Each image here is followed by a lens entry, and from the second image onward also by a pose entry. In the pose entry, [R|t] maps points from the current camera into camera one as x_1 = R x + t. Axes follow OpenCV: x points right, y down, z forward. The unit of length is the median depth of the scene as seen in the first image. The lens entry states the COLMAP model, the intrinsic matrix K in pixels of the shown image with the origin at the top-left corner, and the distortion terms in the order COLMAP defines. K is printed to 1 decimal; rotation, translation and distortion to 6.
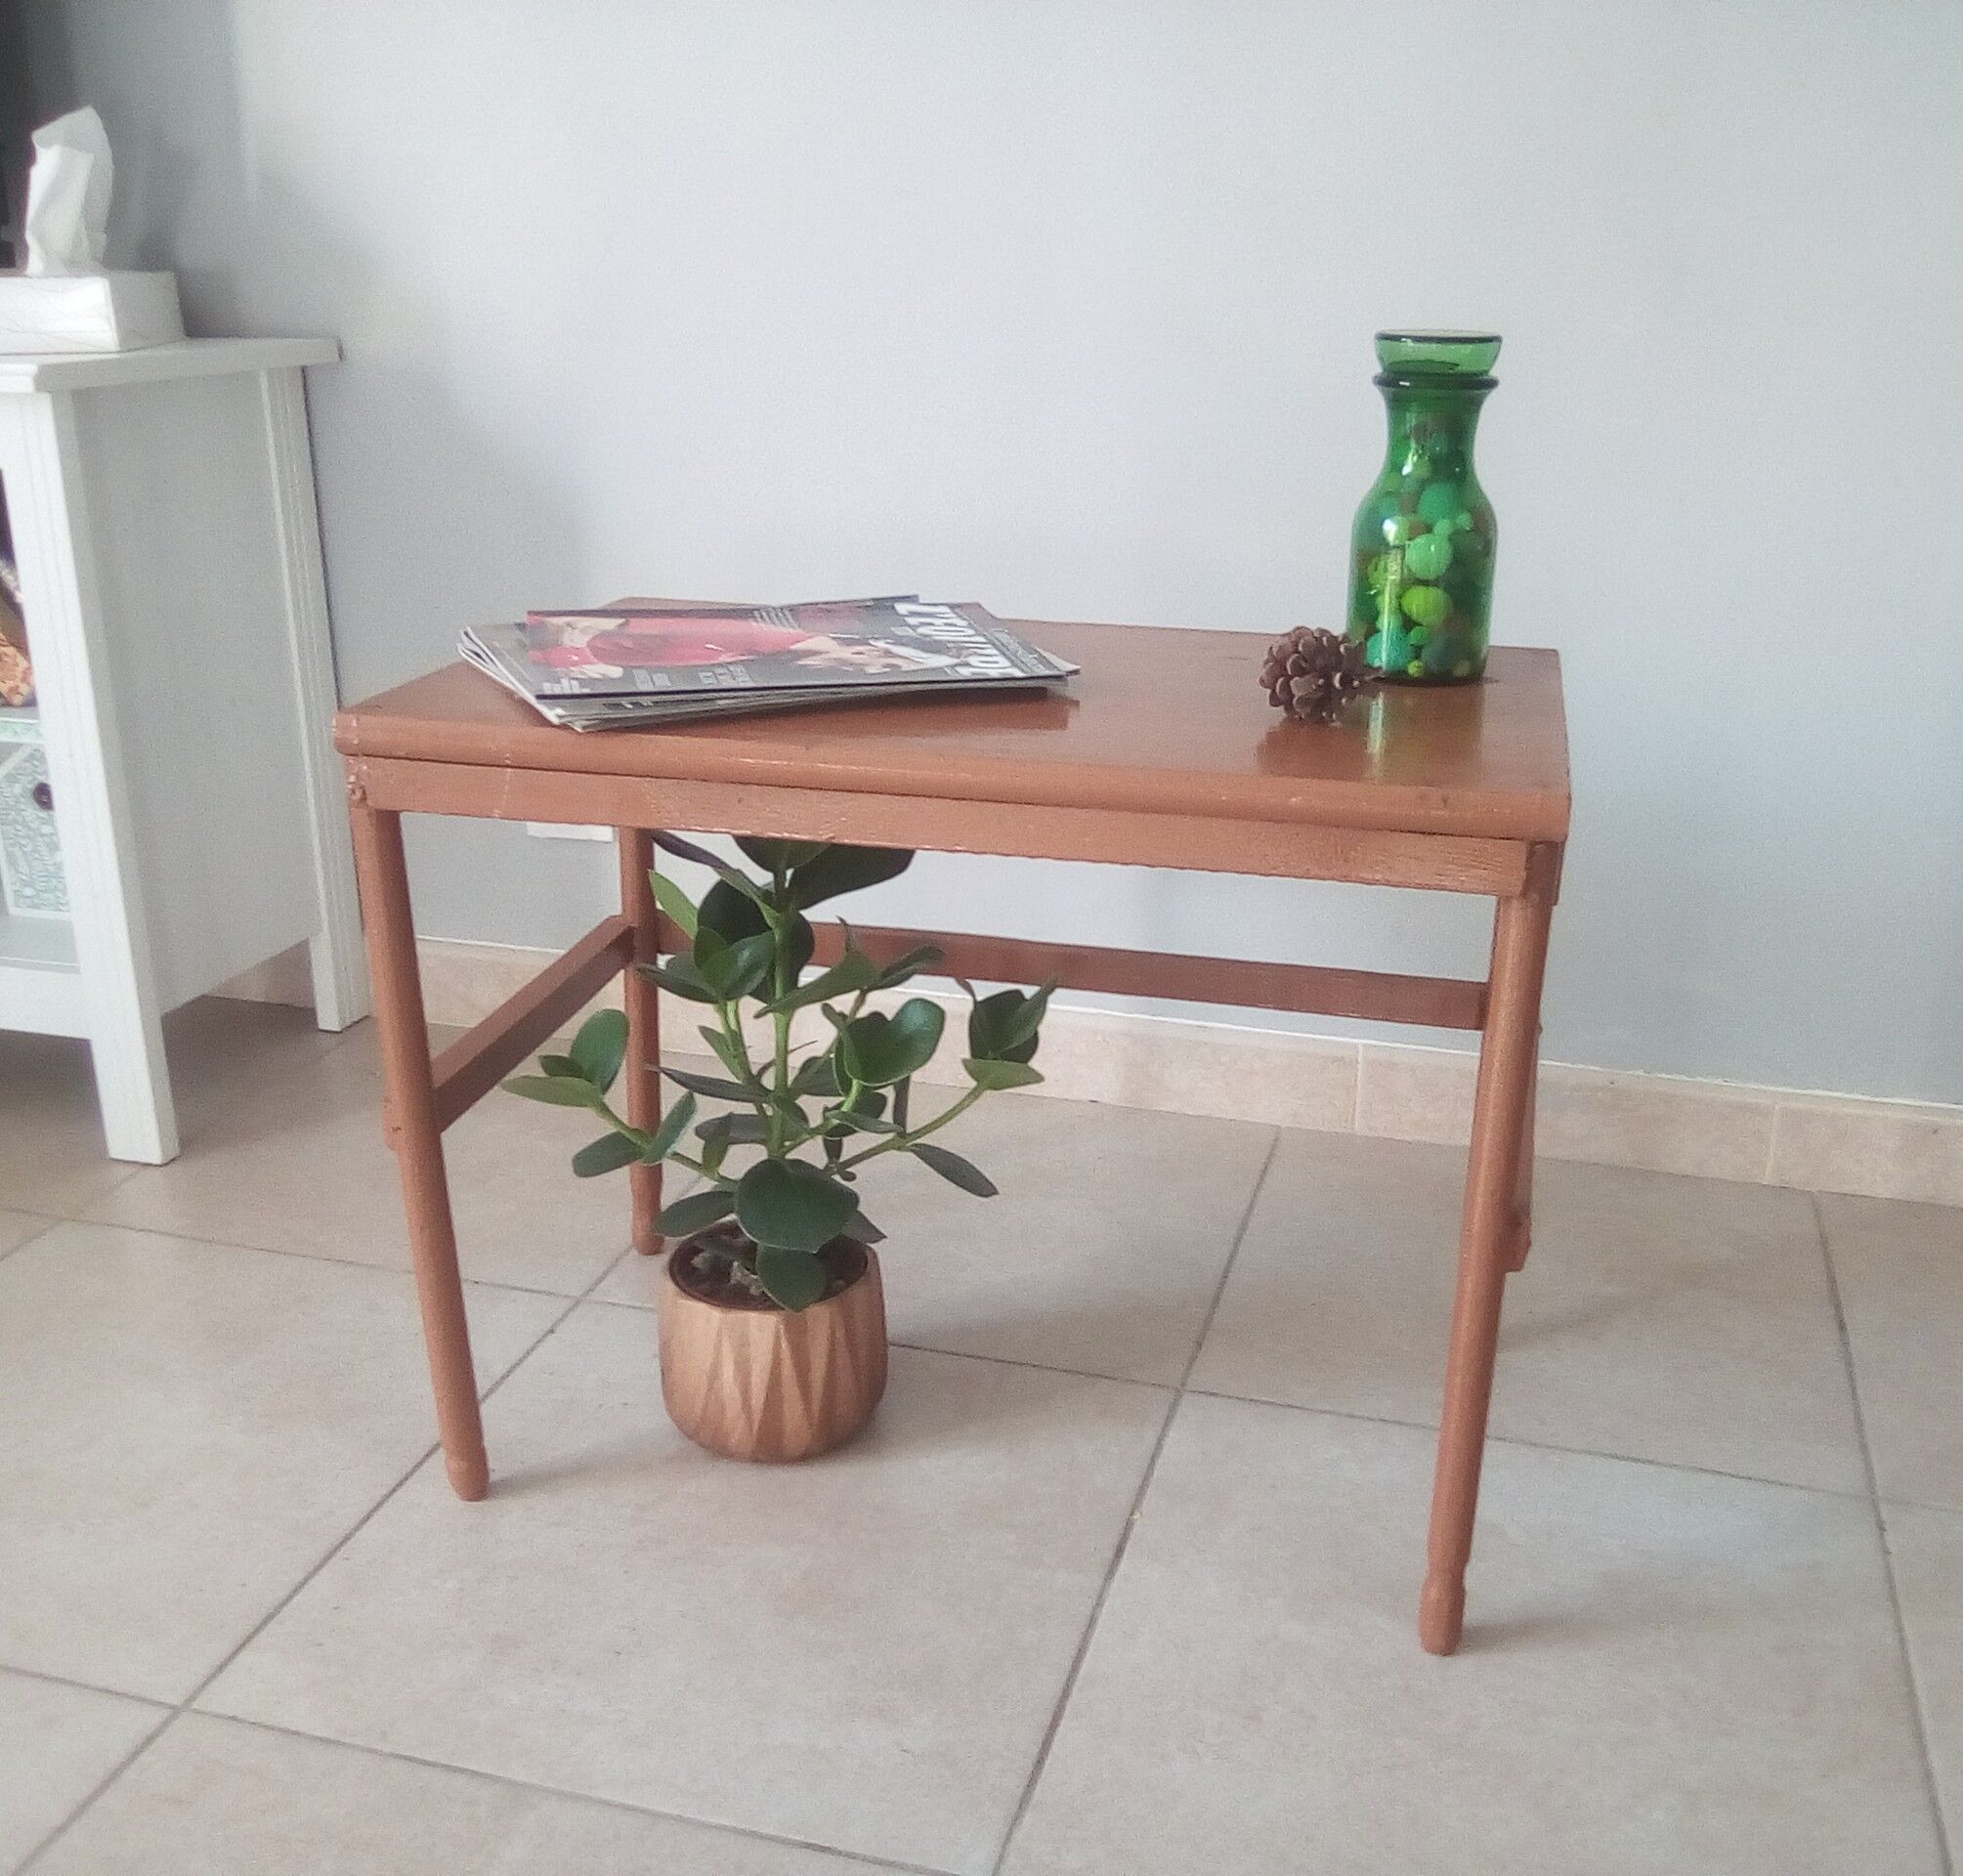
lens RADIAL K [[1809.5, 0, 1110.7], [0, 1809.5, 943.5], [0, 0, 1]] dist [-0.010497, -0.014198]
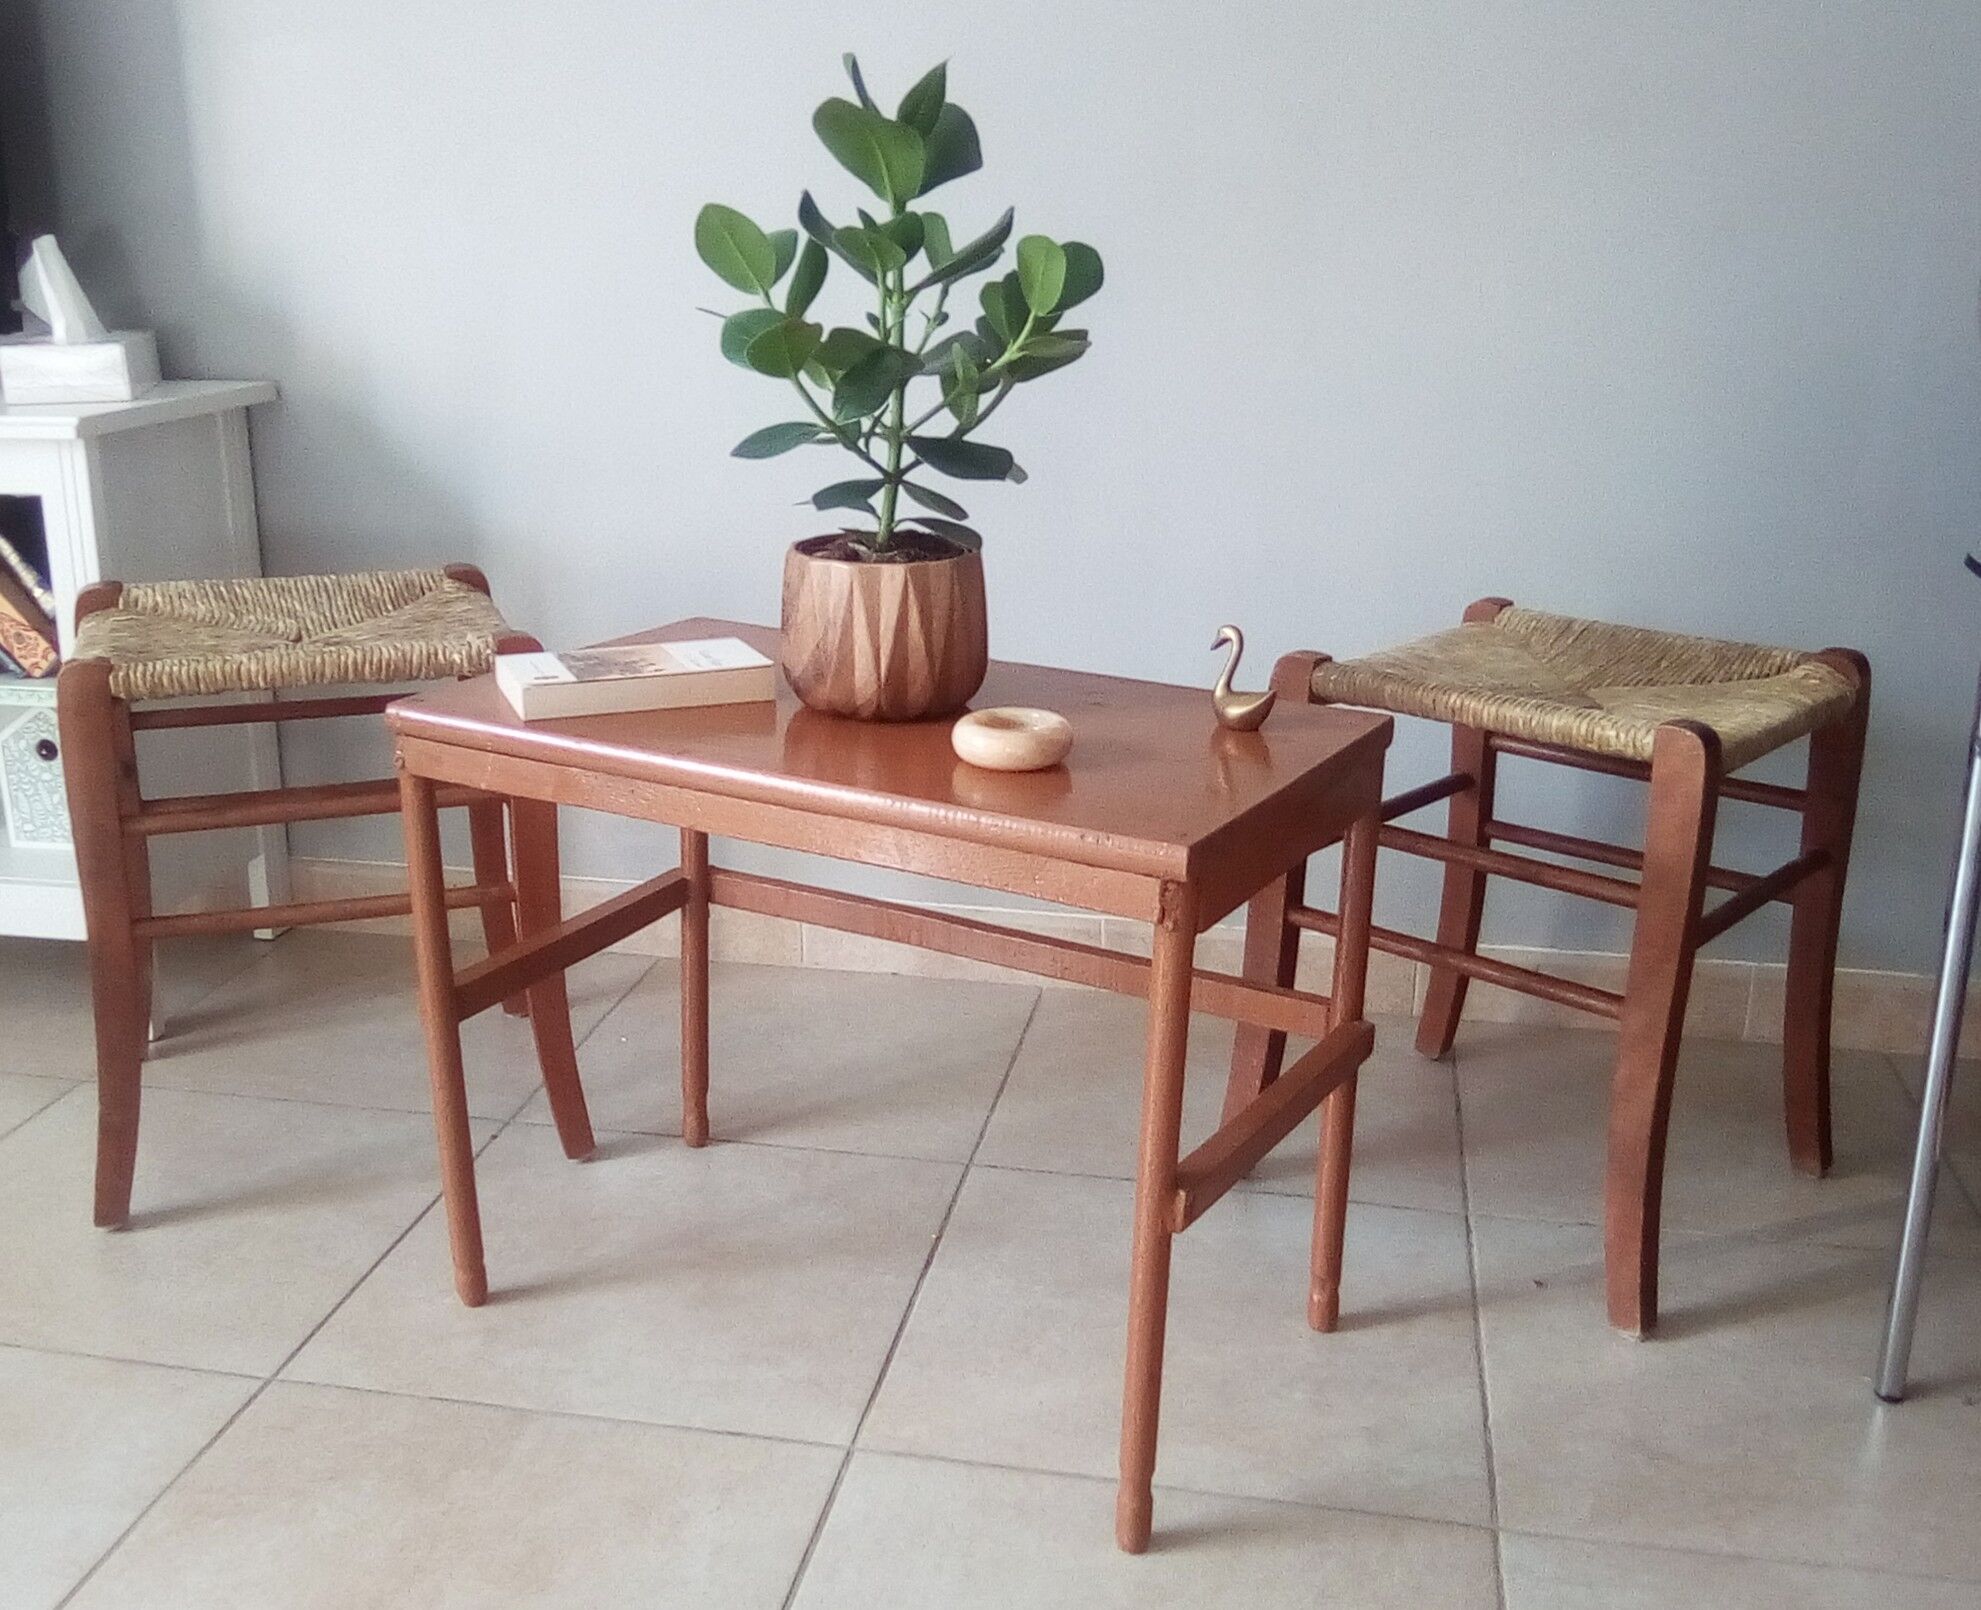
lens RADIAL K [[1782.8, 0, 992.9], [0, 1782.8, 838.6], [0, 0, 1]] dist [0.001082, -0.006874]
pose [[0.997682, -0.022767, 0.064124, -0.023213], [0.024856, 0.999179, -0.031981, 0.046177], [-0.063343, 0.033501, 0.997429, -0.354114]]
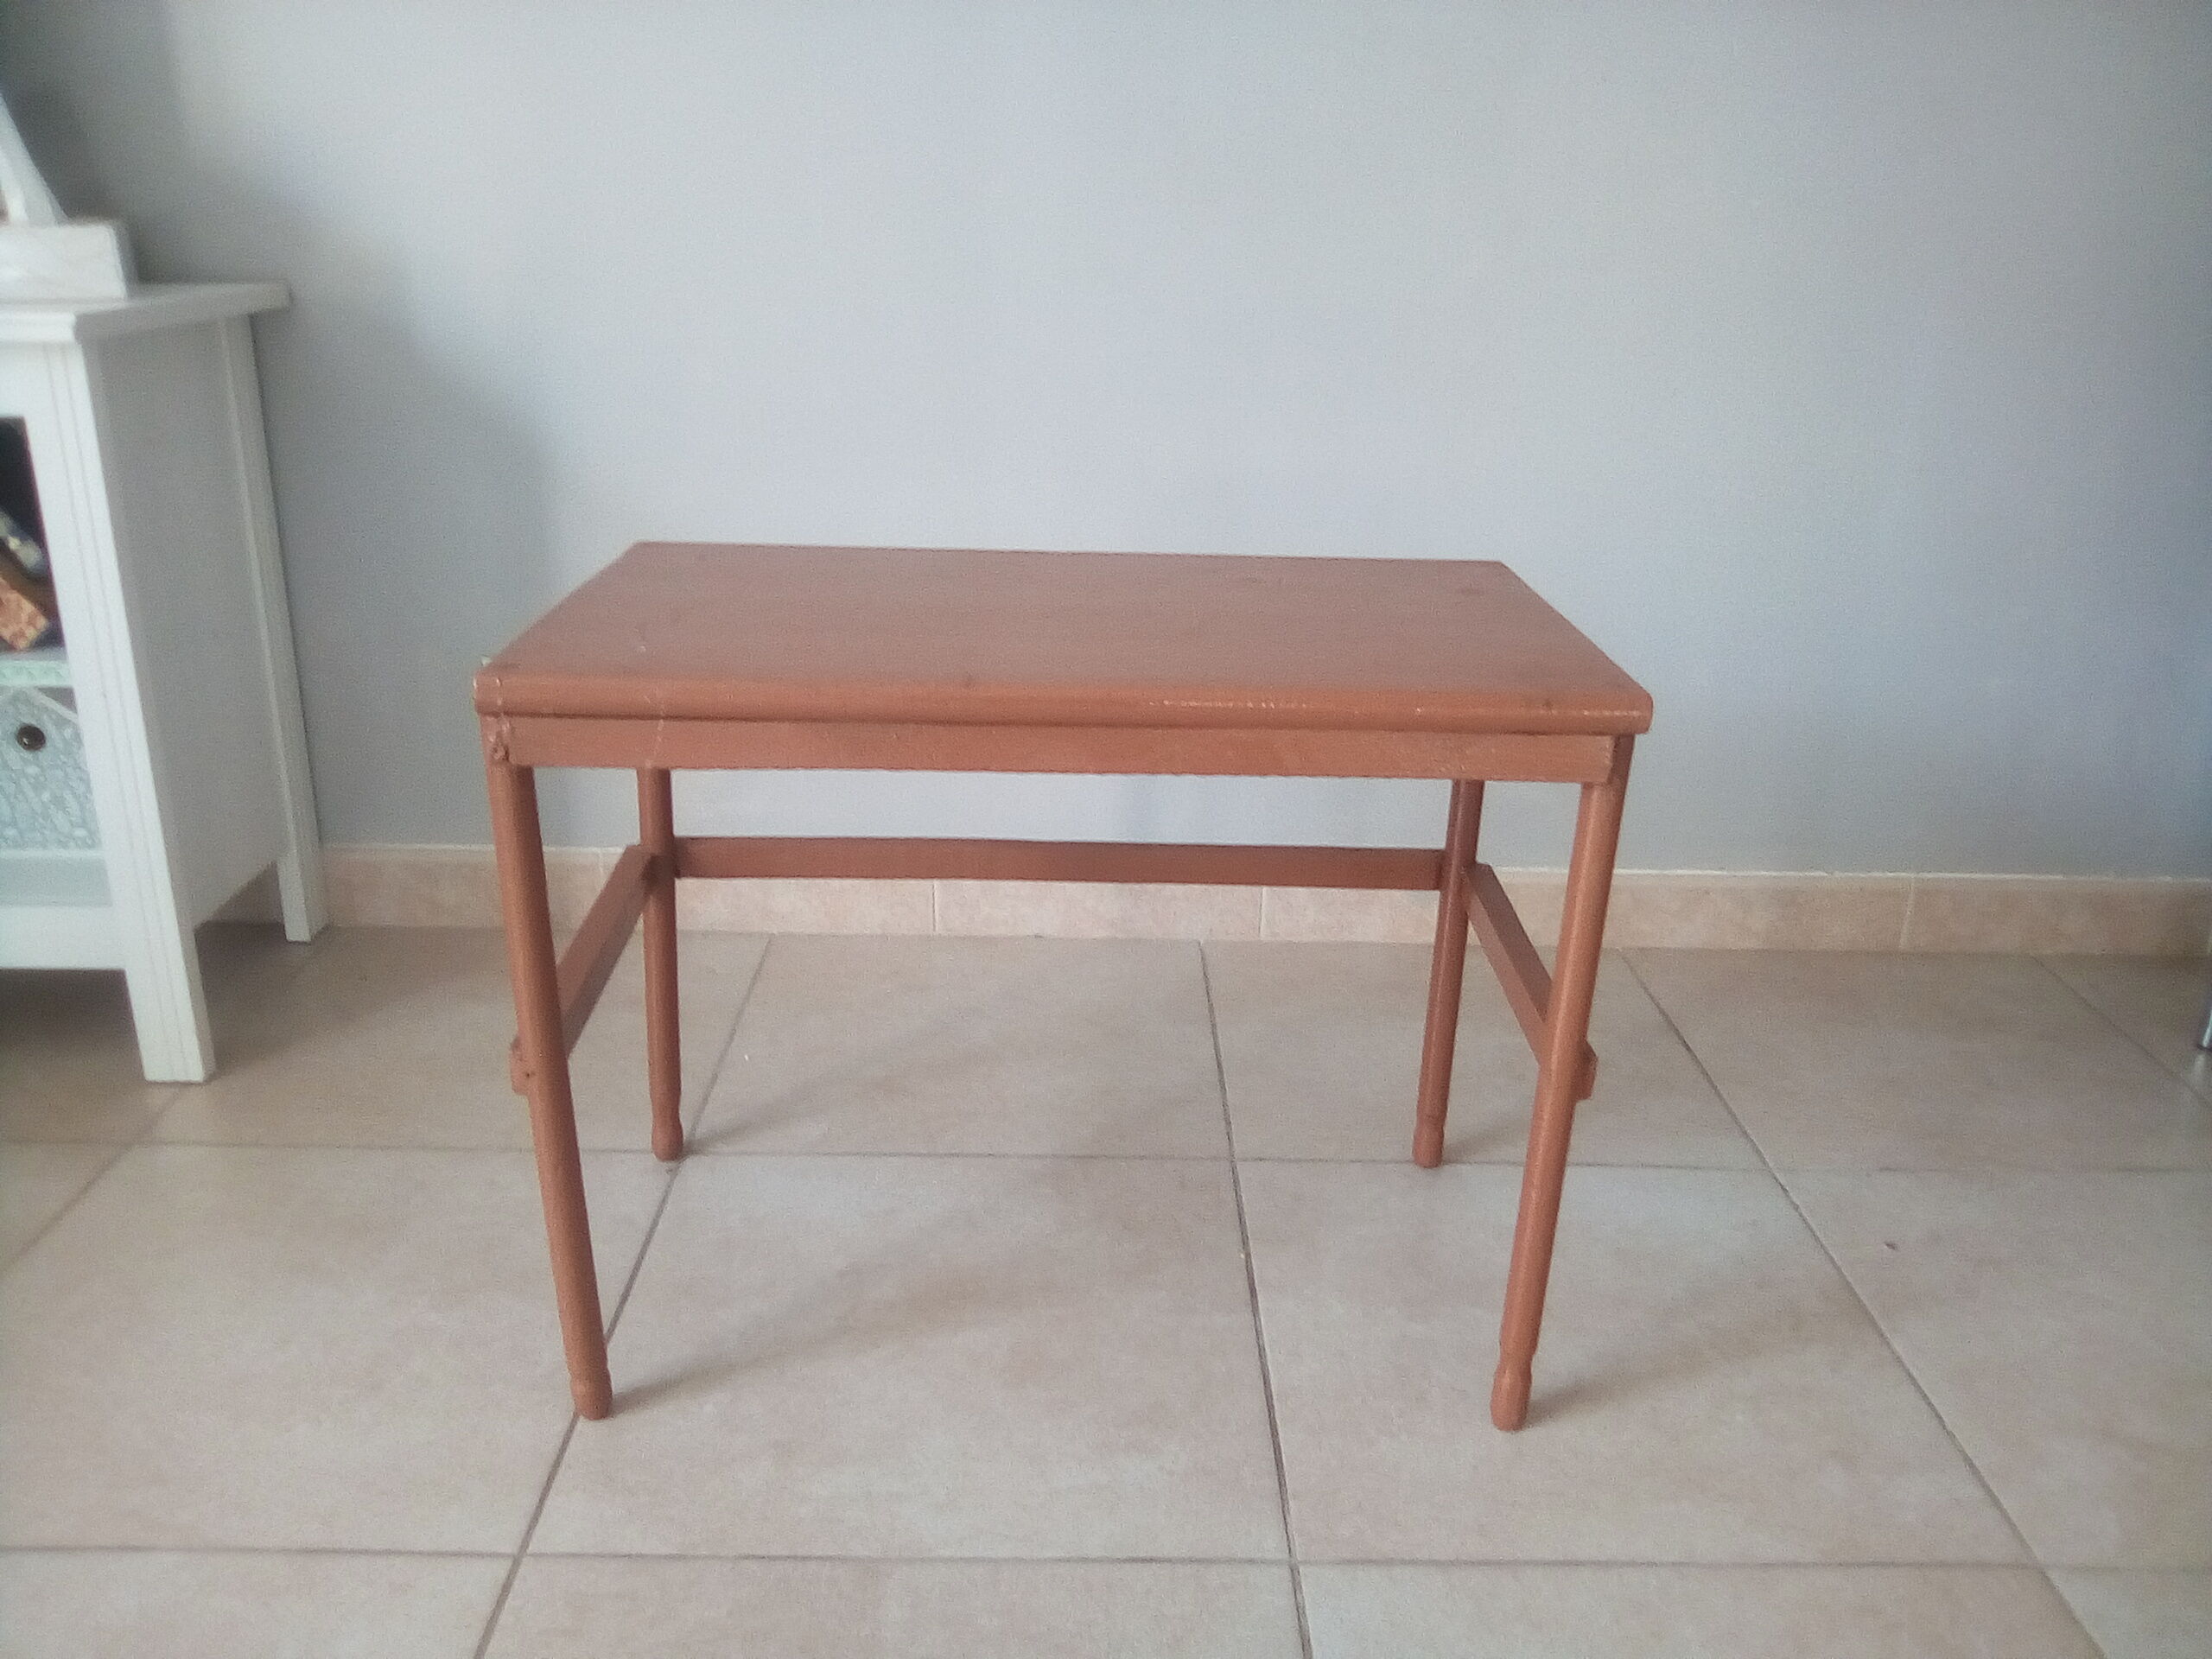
lens RADIAL K [[1579.6, 0, 1106.0], [0, 1579.6, 829.5], [0, 0, 1]] dist [-0.040234, 0.032705]
pose [[0.967206, -0.078906, 0.241428, -0.287114], [0.074405, 0.996843, 0.027717, -0.011938], [-0.242853, -0.008845, 0.970023, -0.006104]]
